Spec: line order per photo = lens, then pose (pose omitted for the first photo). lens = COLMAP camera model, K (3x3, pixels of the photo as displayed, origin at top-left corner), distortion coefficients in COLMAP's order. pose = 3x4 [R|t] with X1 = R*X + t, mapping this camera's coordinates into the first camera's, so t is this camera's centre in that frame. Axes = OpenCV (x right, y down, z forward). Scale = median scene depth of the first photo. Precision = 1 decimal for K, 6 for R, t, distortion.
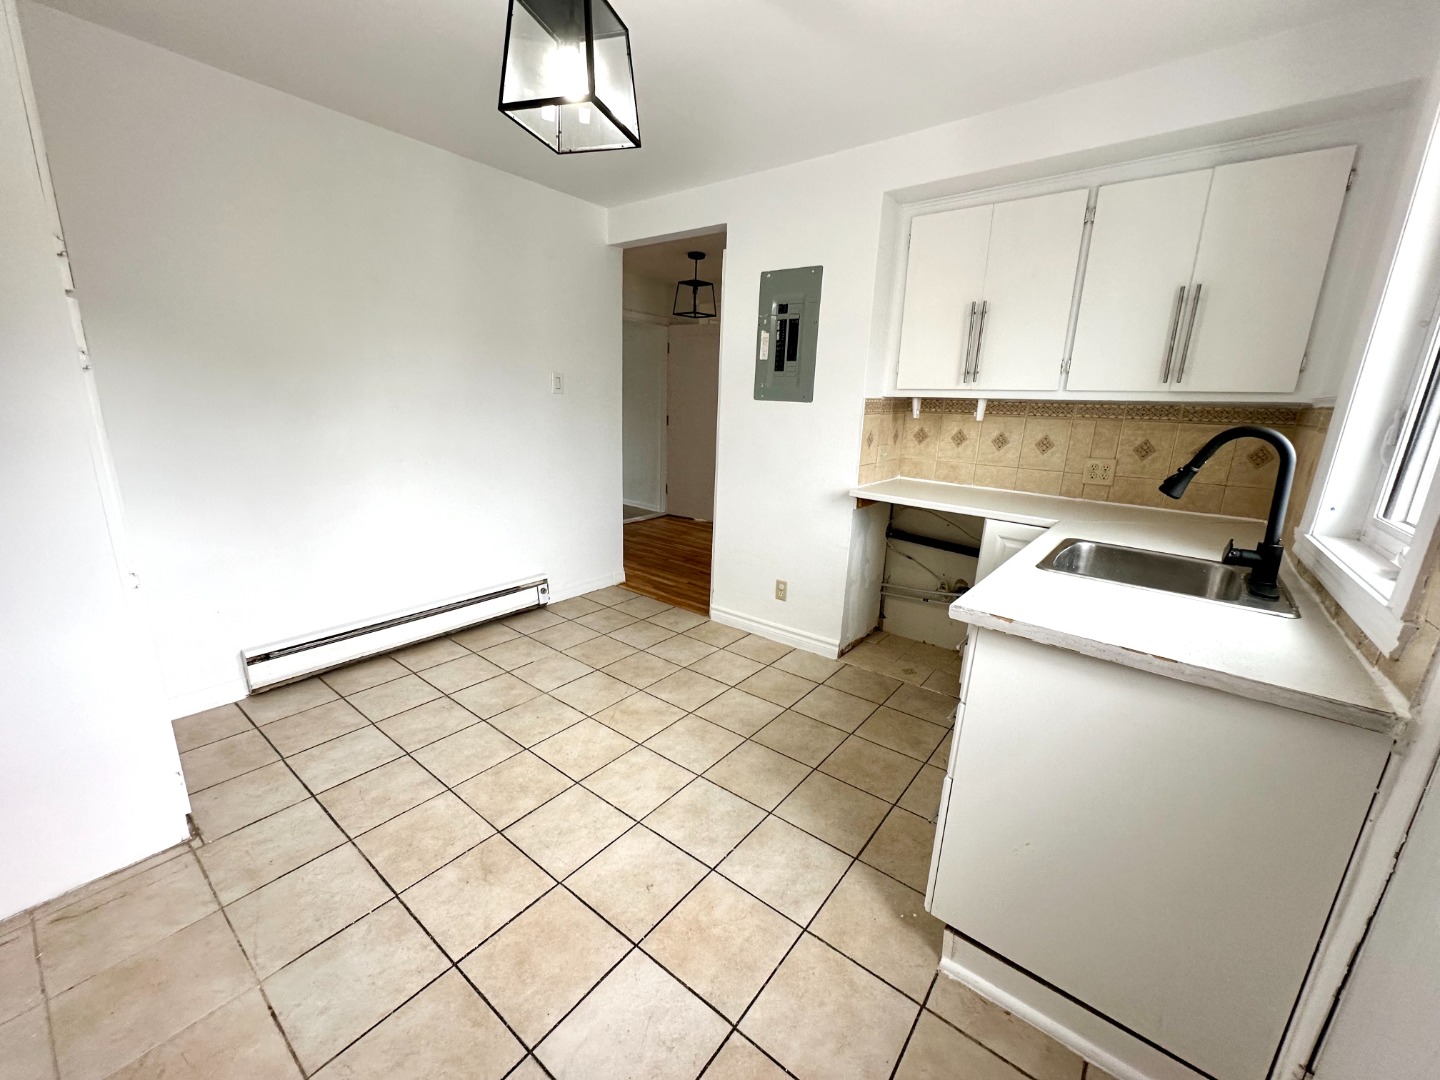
lens RADIAL K [[573.7, 0, 722.1], [0, 573.7, 538.3], [0, 0, 1]] dist [-0.003434, 0.000915]
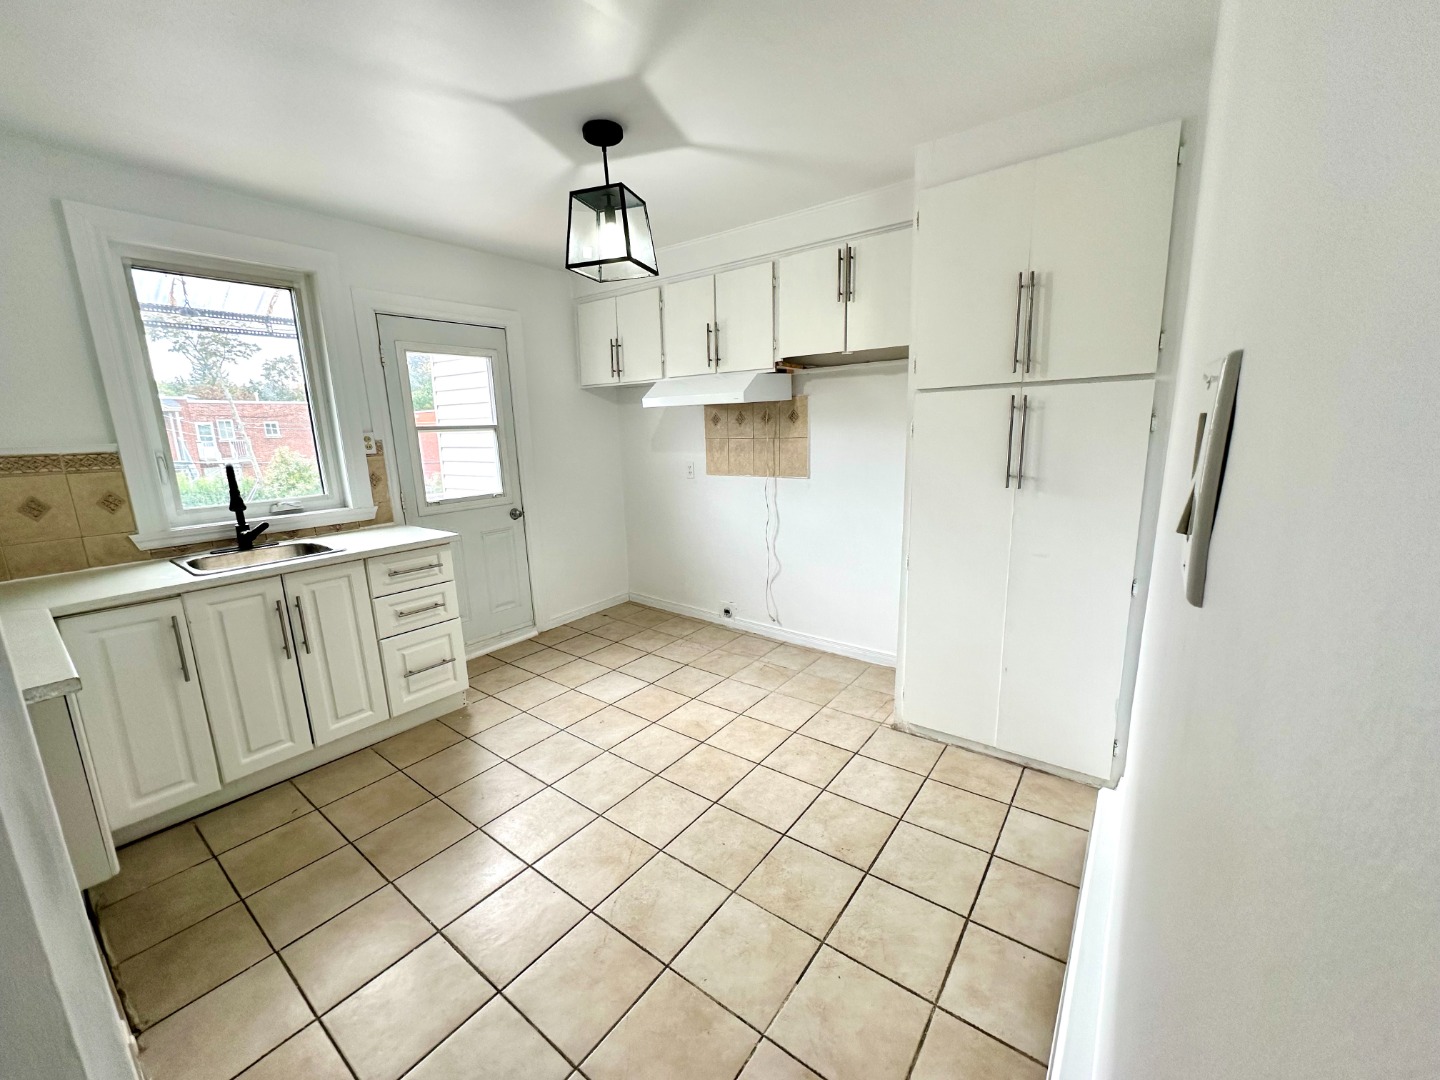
lens RADIAL K [[573.7, 0, 725.2], [0, 573.7, 542.9], [0, 0, 1]] dist [-0.003434, 0.000915]
pose [[-0.999740, -0.004872, -0.022294, -0.276569], [-0.014027, 0.901794, 0.431938, -0.387975], [0.018000, 0.432138, -0.901628, 1.409452]]
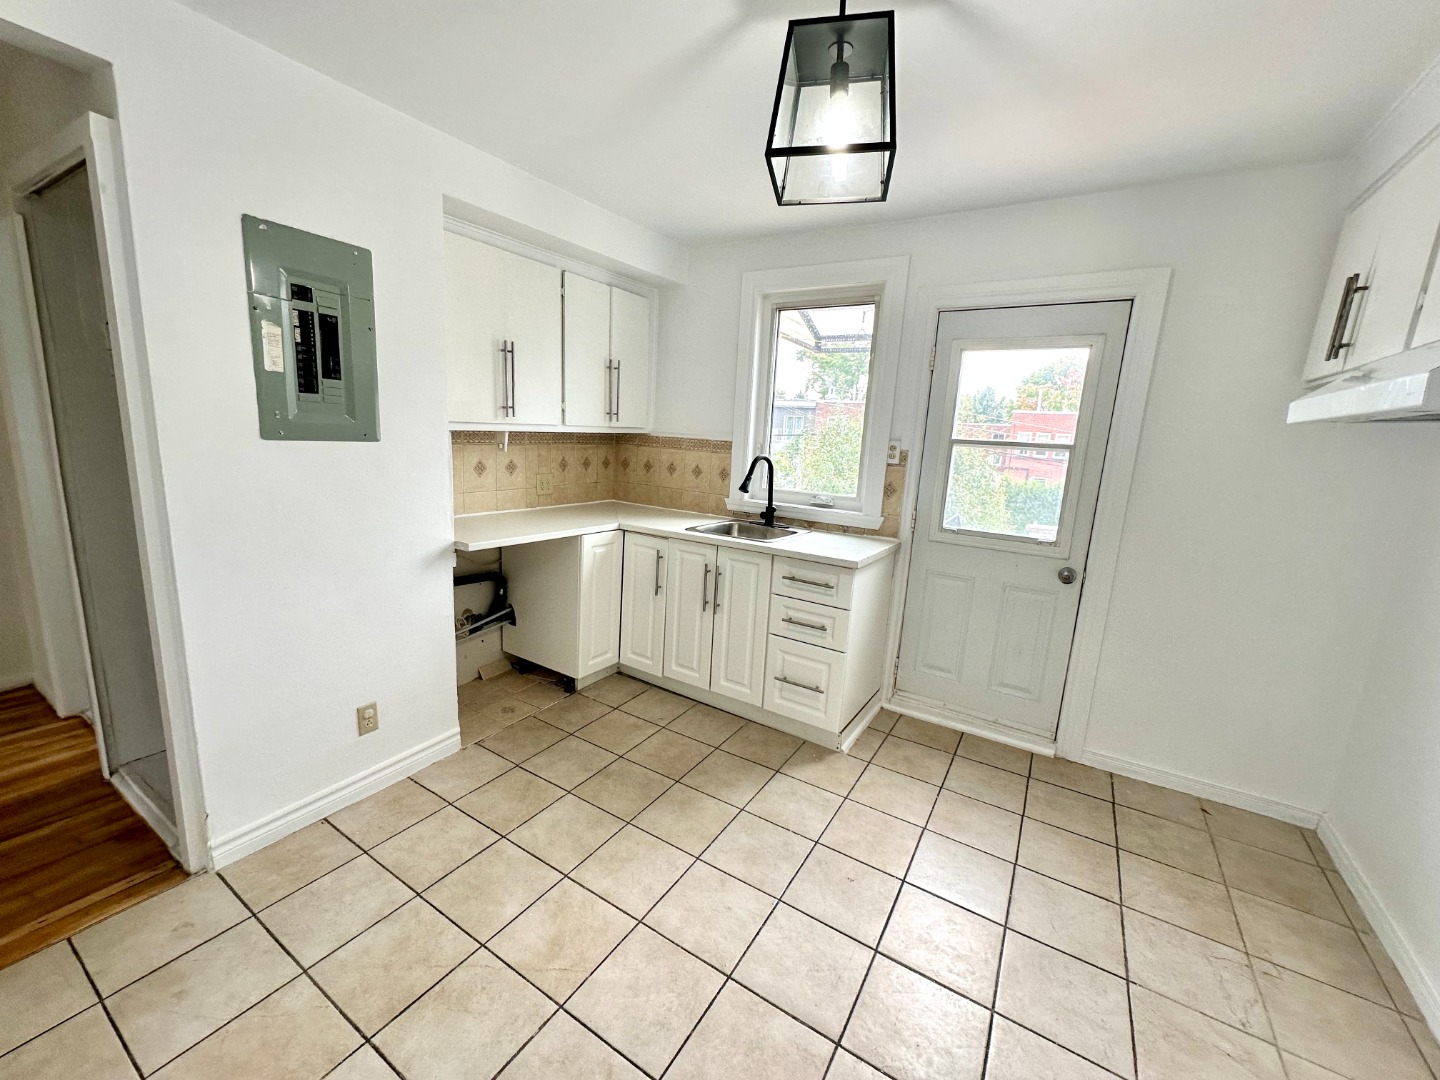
lens RADIAL K [[573.7, 0, 715.4], [0, 573.7, 539.6], [0, 0, 1]] dist [-0.003434, 0.000915]
pose [[-0.097885, -0.224758, 0.969486, -0.648067], [0.185864, 0.952895, 0.239677, -0.233100], [-0.977688, 0.203653, -0.051500, 0.712843]]
